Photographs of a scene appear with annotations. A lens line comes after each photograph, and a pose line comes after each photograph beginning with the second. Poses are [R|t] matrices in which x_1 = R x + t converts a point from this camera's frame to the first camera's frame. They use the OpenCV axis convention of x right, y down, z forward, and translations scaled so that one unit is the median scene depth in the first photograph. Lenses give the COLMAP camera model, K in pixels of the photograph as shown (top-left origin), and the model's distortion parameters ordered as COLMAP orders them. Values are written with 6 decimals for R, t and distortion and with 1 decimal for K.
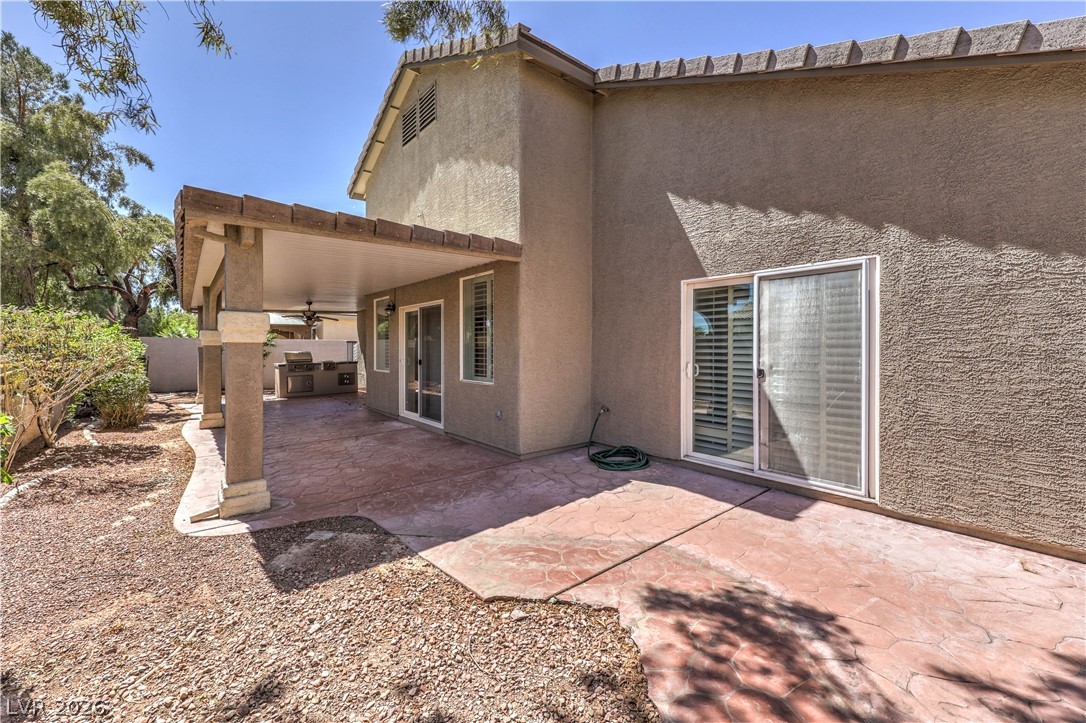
lens RADIAL K [[438.5, 0, 552.7], [0, 438.5, 352.6], [0, 0, 1]] dist [0.004686, -0.000534]
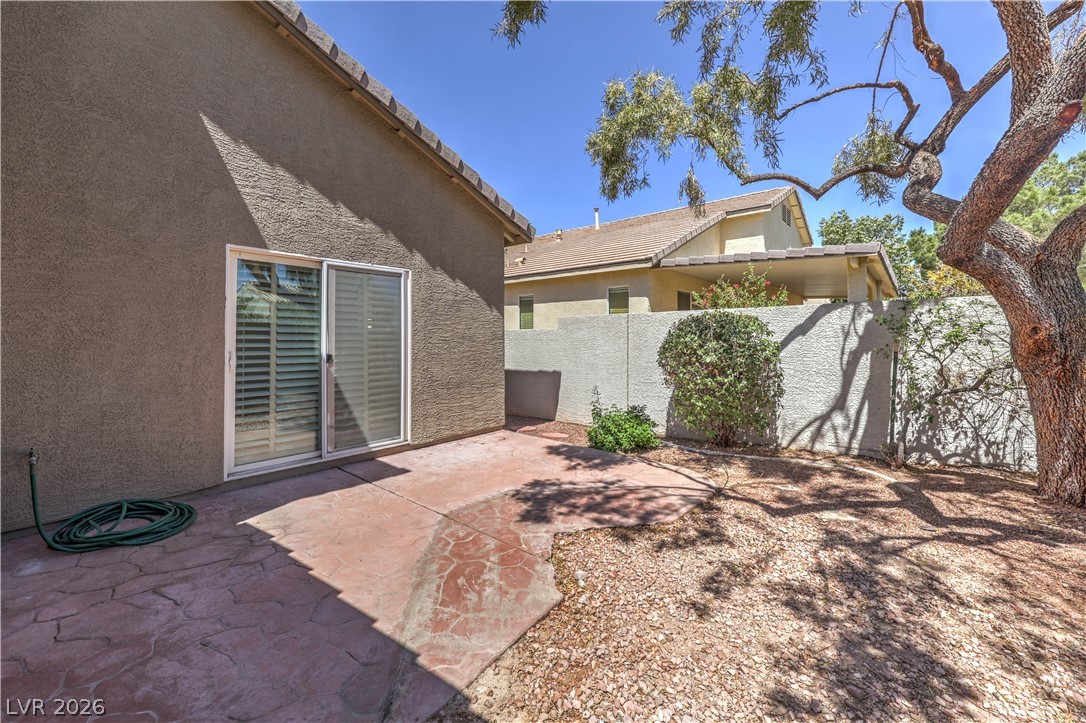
lens RADIAL K [[438.5, 0, 528.6], [0, 438.5, 337.9], [0, 0, 1]] dist [0.004686, -0.000534]
pose [[-0.156500, 0.002410, 0.987675, -0.668474], [0.013881, 0.999904, -0.000241, 0.006291], [-0.987580, 0.013672, -0.156519, 0.759956]]
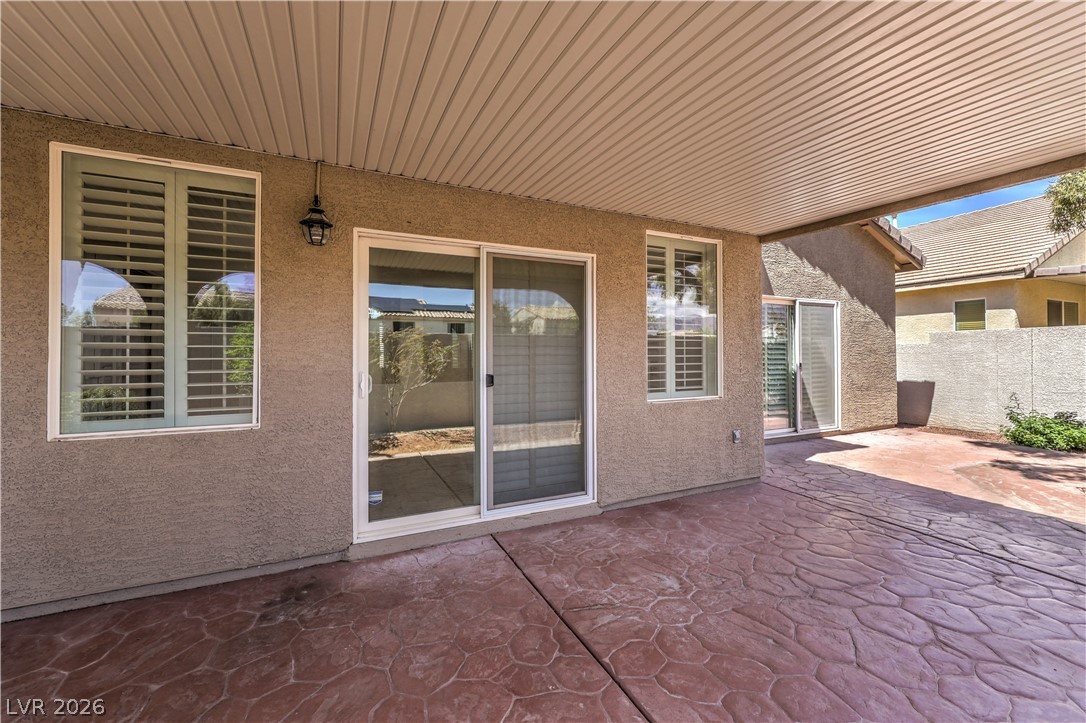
lens RADIAL K [[438.5, 0, 547.4], [0, 438.5, 354.8], [0, 0, 1]] dist [0.004686, -0.000534]
pose [[0.252728, -0.003005, 0.967533, -1.312219], [0.015606, 0.999878, -0.000971, -0.002150], [-0.967411, 0.015344, 0.252744, 1.580719]]
